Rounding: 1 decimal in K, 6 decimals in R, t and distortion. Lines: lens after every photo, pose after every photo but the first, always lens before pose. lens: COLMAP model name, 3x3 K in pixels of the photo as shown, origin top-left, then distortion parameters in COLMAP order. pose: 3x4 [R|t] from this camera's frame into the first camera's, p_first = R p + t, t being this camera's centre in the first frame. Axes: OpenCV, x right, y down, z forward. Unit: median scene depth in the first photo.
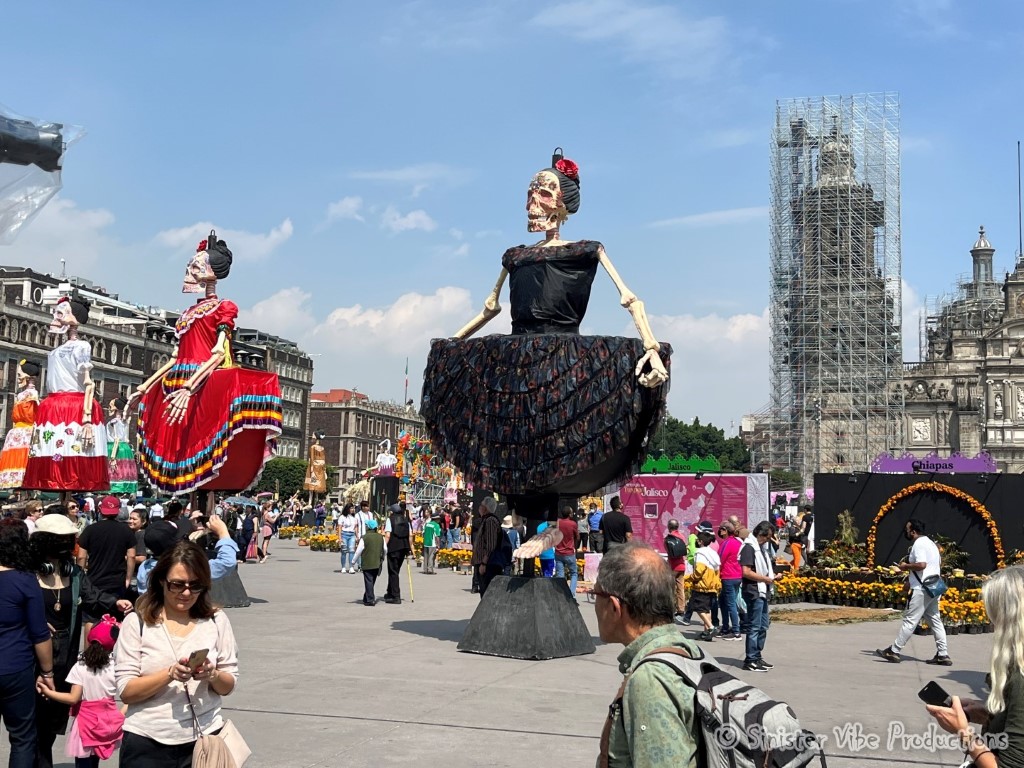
lens RADIAL K [[1245.9, 0, 512.0], [0, 1245.9, 384.0], [0, 0, 1]] dist [0.142812, -0.473946]
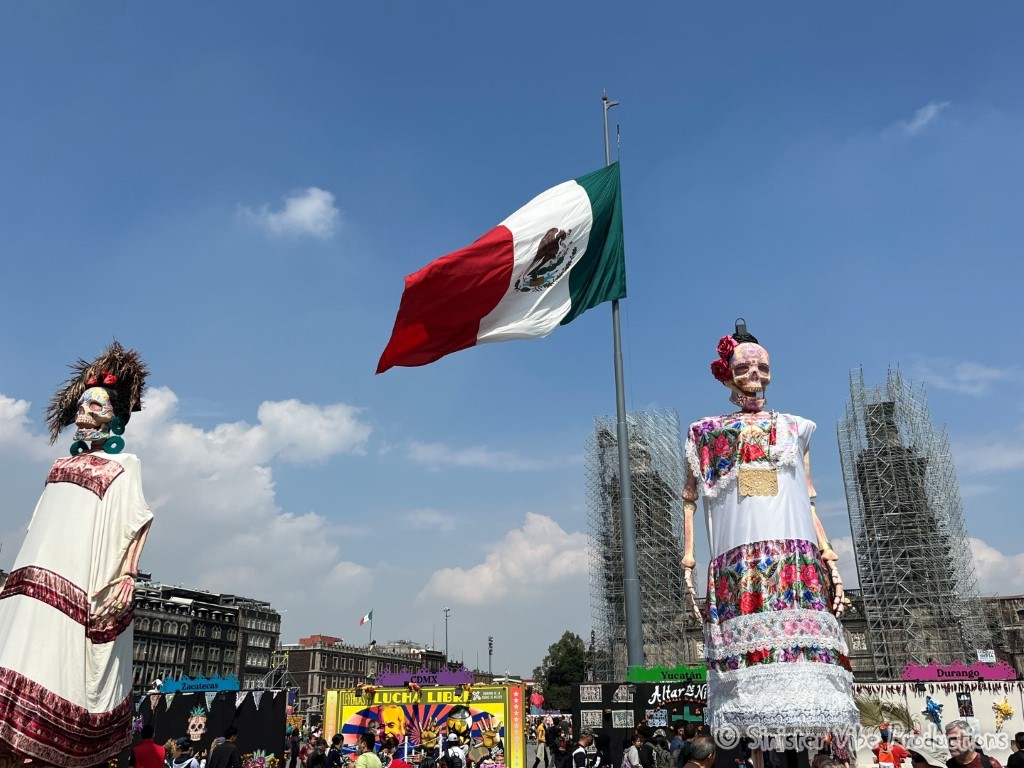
lens RADIAL K [[912.8, 0, 515.3], [0, 912.8, 370.0], [0, 0, 1]] dist [0.042825, -0.027524]
pose [[0.997591, -0.054828, -0.042505, 0.405122], [0.041721, 0.963662, -0.263848, -0.003792], [0.055427, 0.261439, 0.963627, -0.112147]]
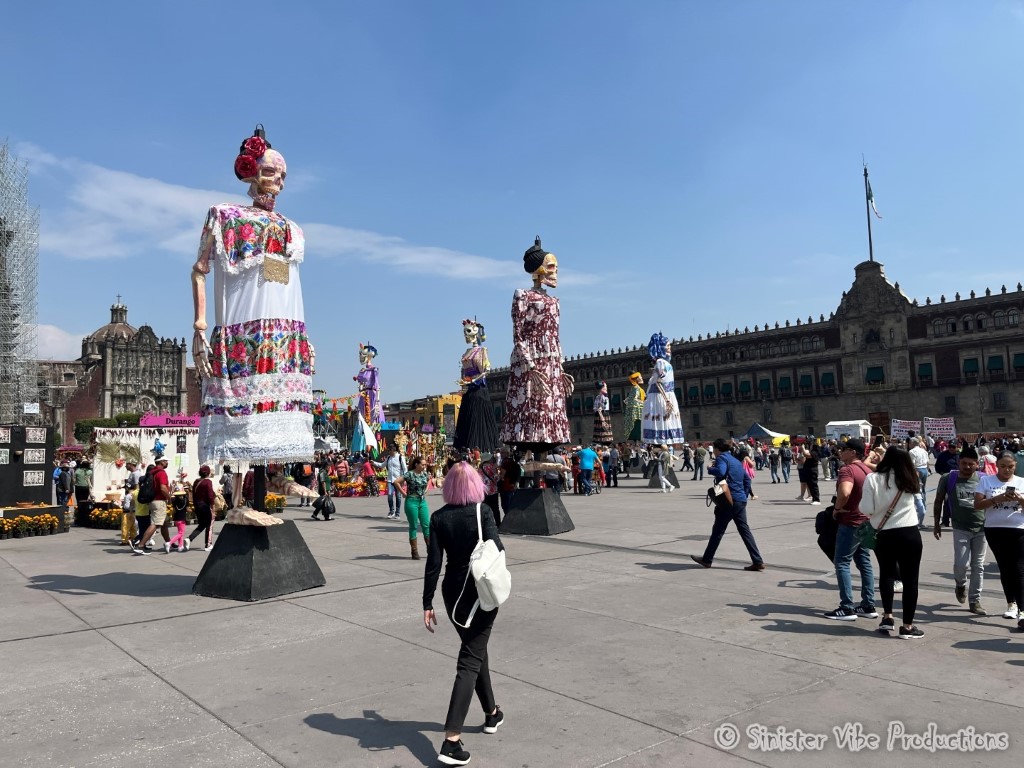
lens RADIAL K [[778.1, 0, 512.0], [0, 778.1, 384.0], [0, 0, 1]] dist [0.075581, -0.107457]
pose [[0.564849, 0.025978, 0.824785, 0.345010], [-0.043735, 0.999042, -0.001515, -0.003334], [-0.824034, -0.035216, 0.565444, -0.091995]]
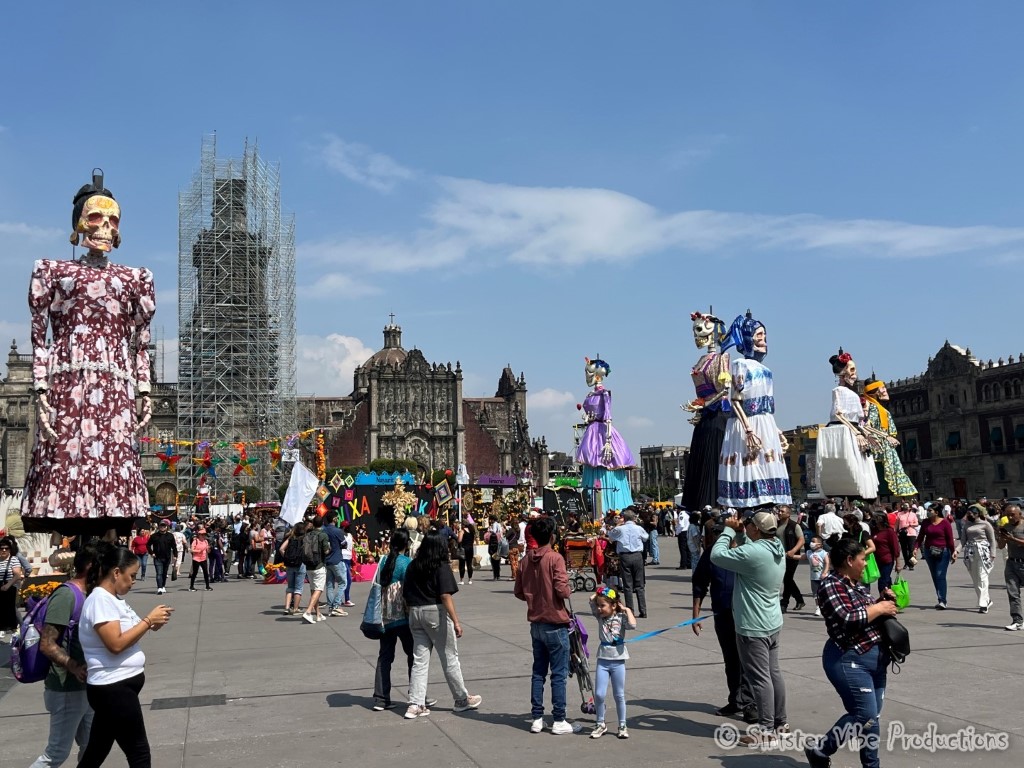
lens RADIAL K [[1074.8, 0, 517.2], [0, 1074.8, 381.2], [0, 0, 1]] dist [0.073931, -0.101504]
pose [[0.847691, 0.015230, 0.530272, 0.493243], [-0.005659, 0.999791, -0.019669, -0.006766], [-0.530460, 0.013673, 0.847599, -0.164083]]
